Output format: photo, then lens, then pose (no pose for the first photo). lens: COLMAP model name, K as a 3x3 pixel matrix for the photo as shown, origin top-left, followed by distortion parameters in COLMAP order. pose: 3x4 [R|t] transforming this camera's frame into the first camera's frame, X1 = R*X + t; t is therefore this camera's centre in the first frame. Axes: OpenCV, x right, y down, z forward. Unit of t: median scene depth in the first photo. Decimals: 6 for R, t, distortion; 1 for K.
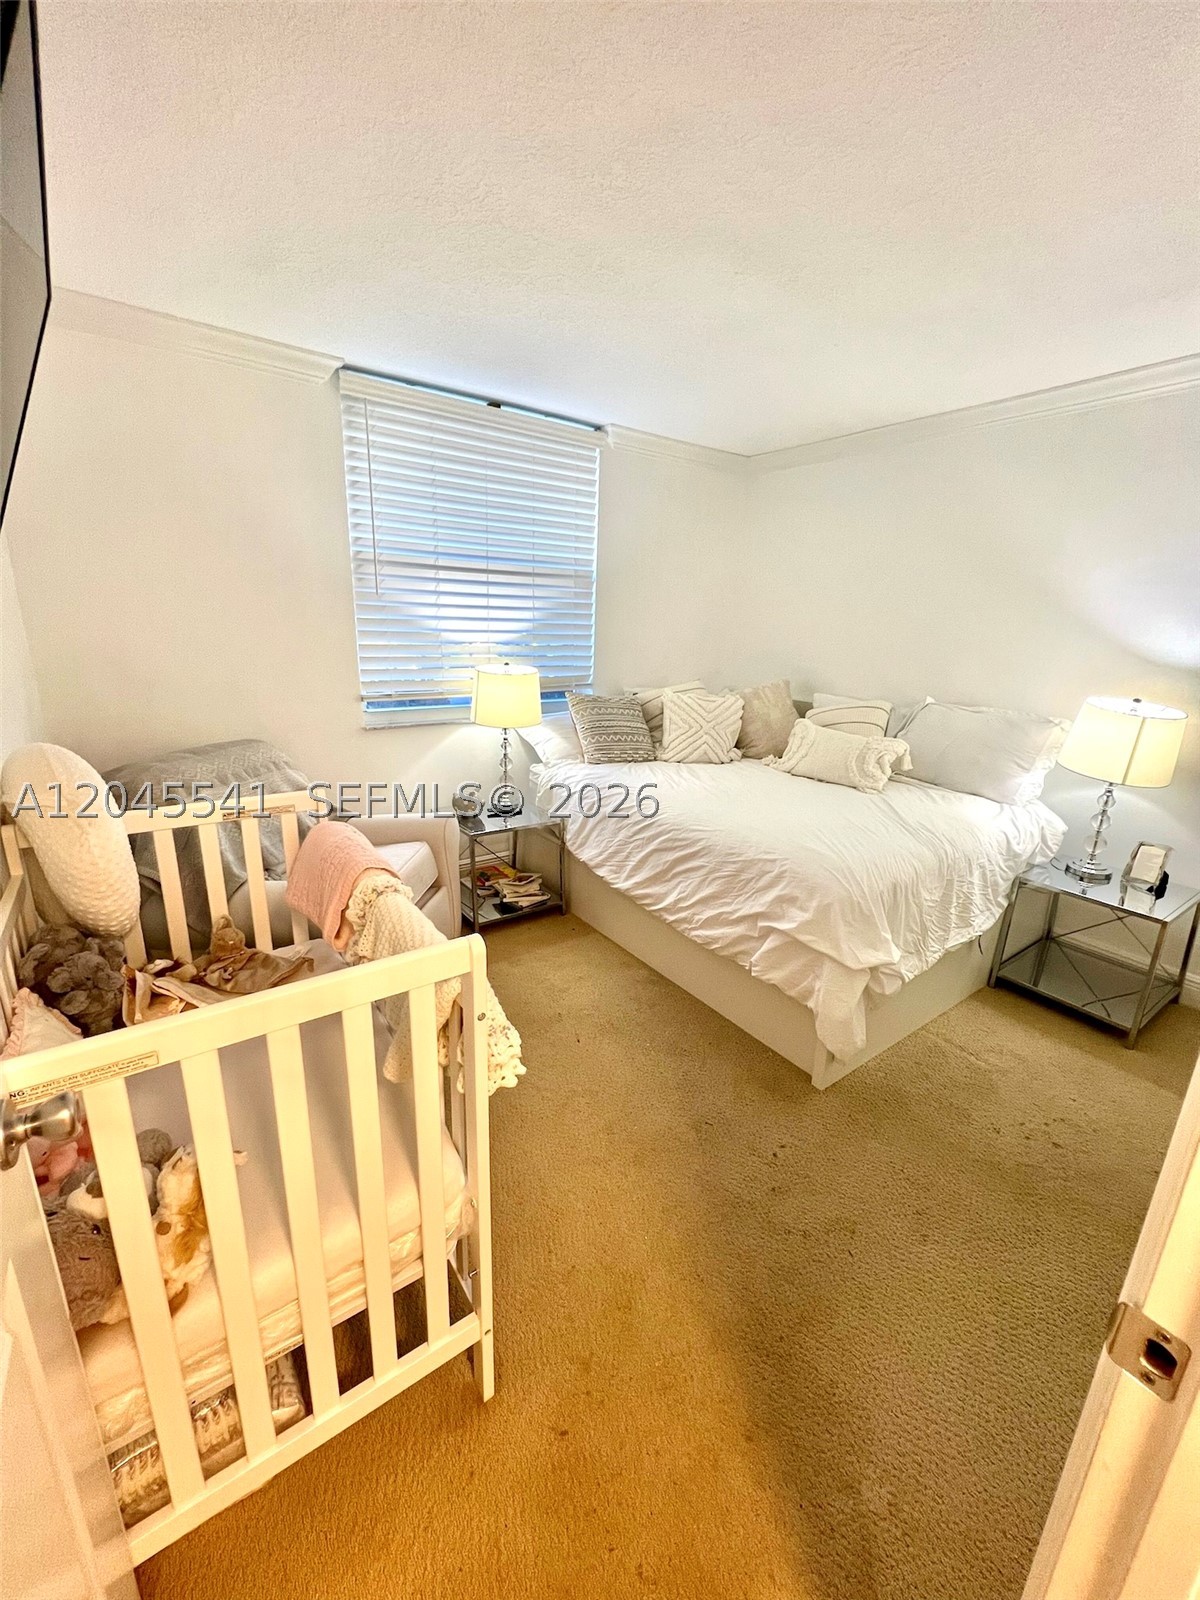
lens RADIAL K [[641.5, 0, 599.9], [0, 641.5, 798.7], [0, 0, 1]] dist [0.002948, 0.000346]
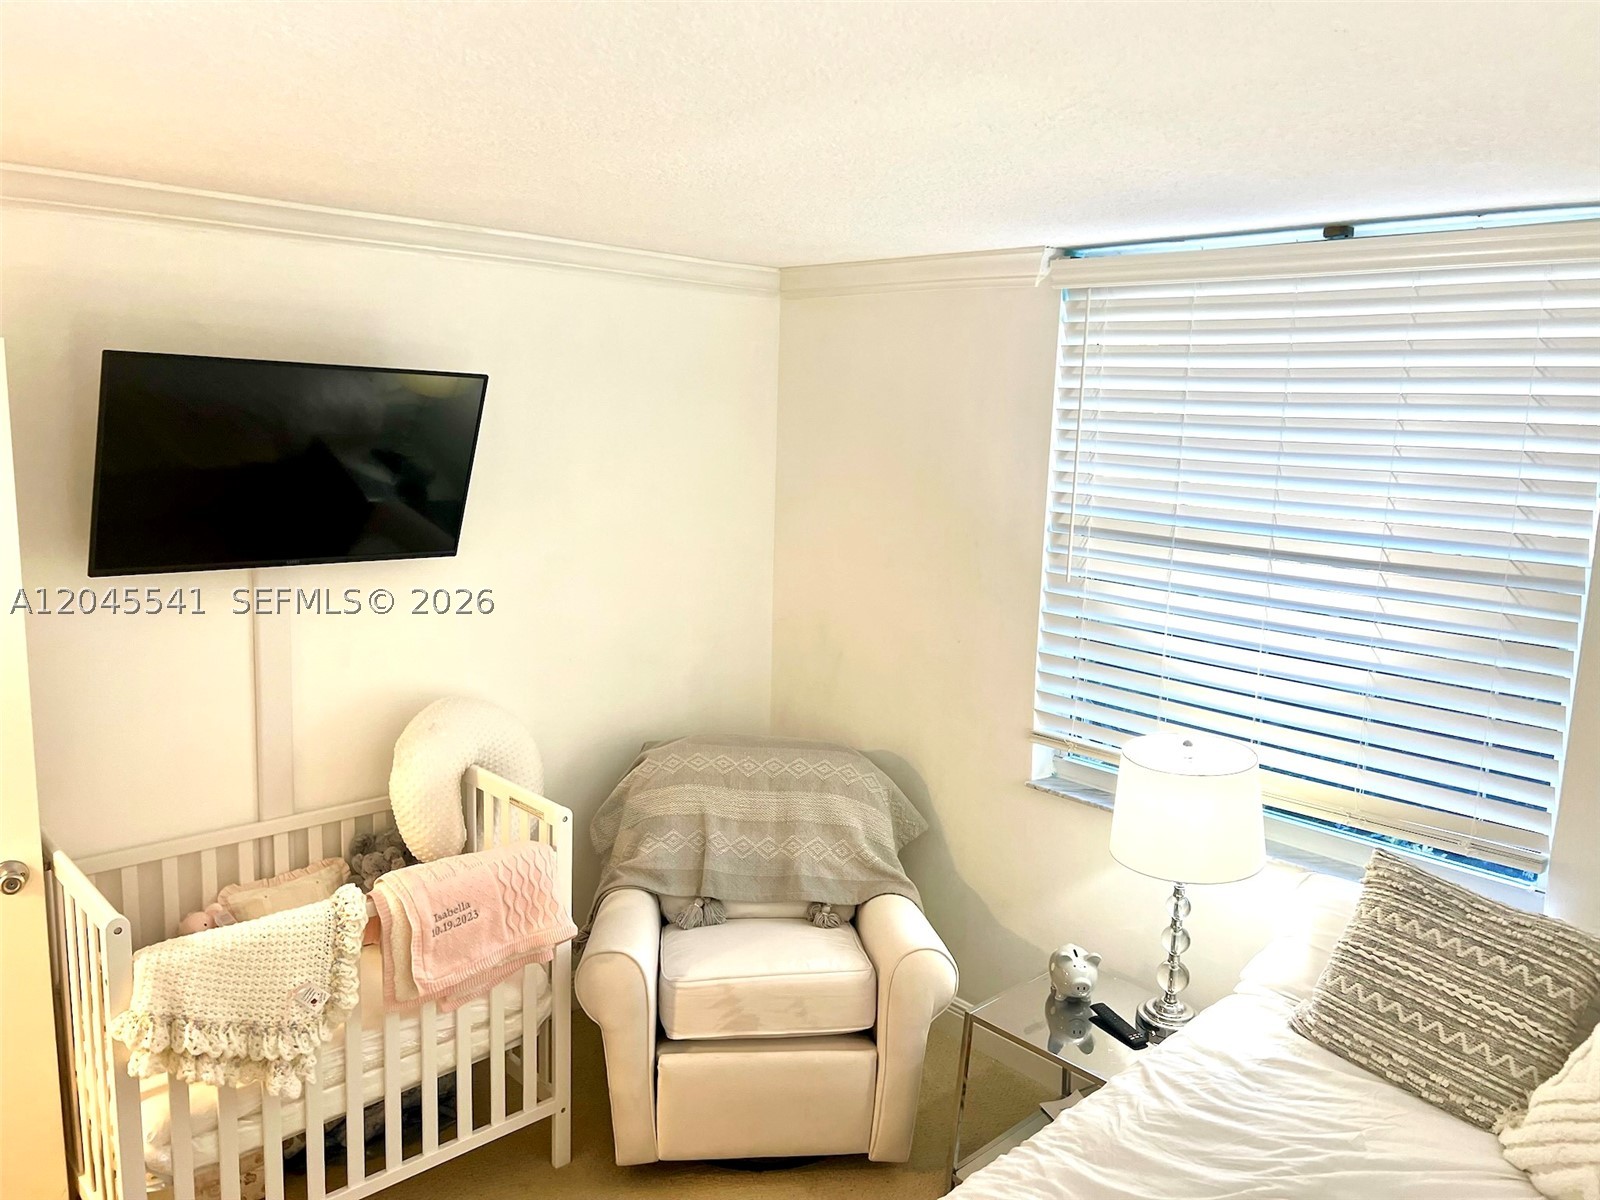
lens RADIAL K [[1203.5, 0, 799.5], [0, 1203.5, 602.4], [0, 0, 1]] dist [0.040205, -0.025302]
pose [[0.155019, 0.038208, -0.987172, 0.685187], [-0.417044, 0.908380, -0.030331, -0.158002], [0.895569, 0.416396, 0.156750, 0.593852]]
